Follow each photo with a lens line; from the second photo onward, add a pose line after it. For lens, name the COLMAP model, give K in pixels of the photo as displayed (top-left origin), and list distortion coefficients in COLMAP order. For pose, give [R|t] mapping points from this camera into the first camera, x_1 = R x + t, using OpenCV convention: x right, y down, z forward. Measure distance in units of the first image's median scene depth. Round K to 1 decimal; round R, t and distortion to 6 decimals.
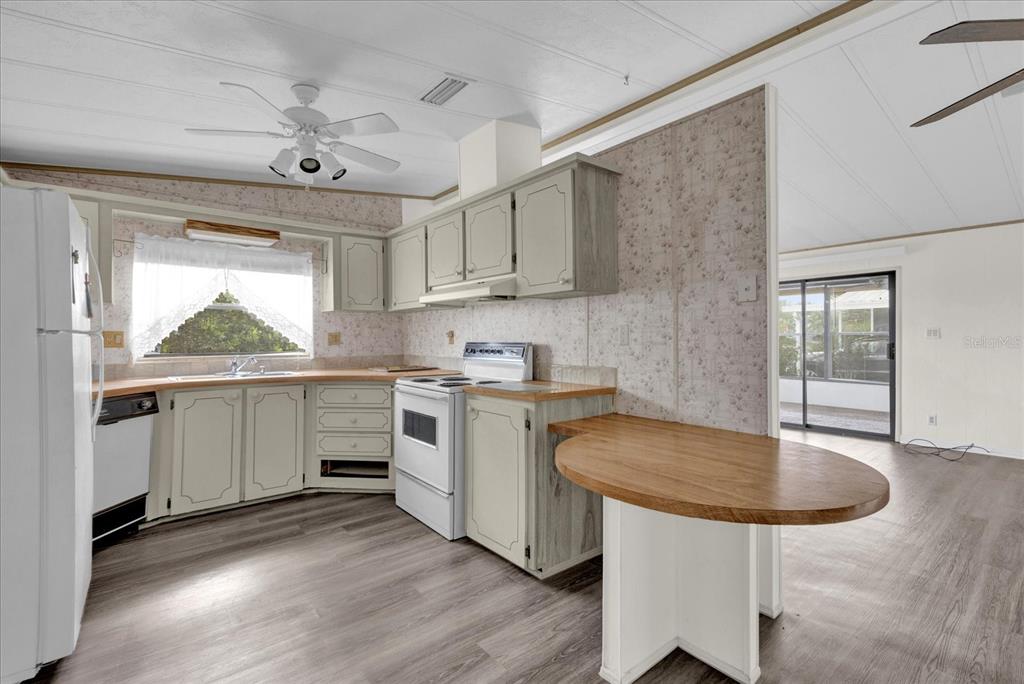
lens RADIAL K [[447.4, 0, 514.5], [0, 447.4, 341.7], [0, 0, 1]] dist [-0.011355, -0.001110]
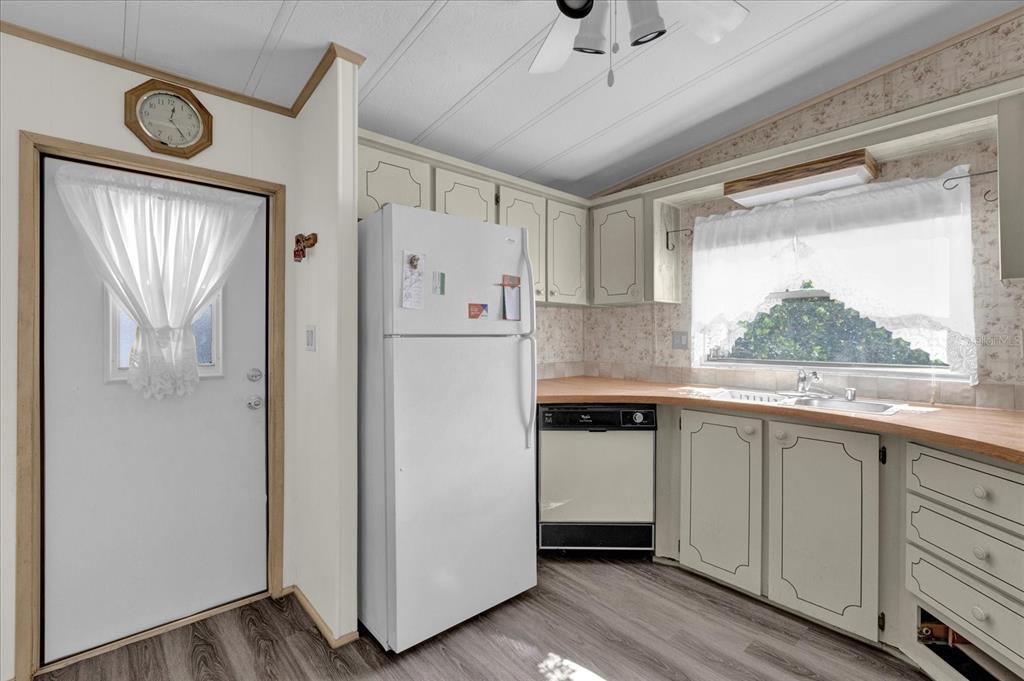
lens RADIAL K [[447.4, 0, 512.0], [0, 447.4, 333.5], [0, 0, 1]] dist [-0.011355, -0.001110]
pose [[0.020184, -0.004407, -0.999787, 0.020104], [-0.010453, 0.999935, -0.004618, -0.014051], [0.999742, 0.010544, 0.020137, 0.771060]]
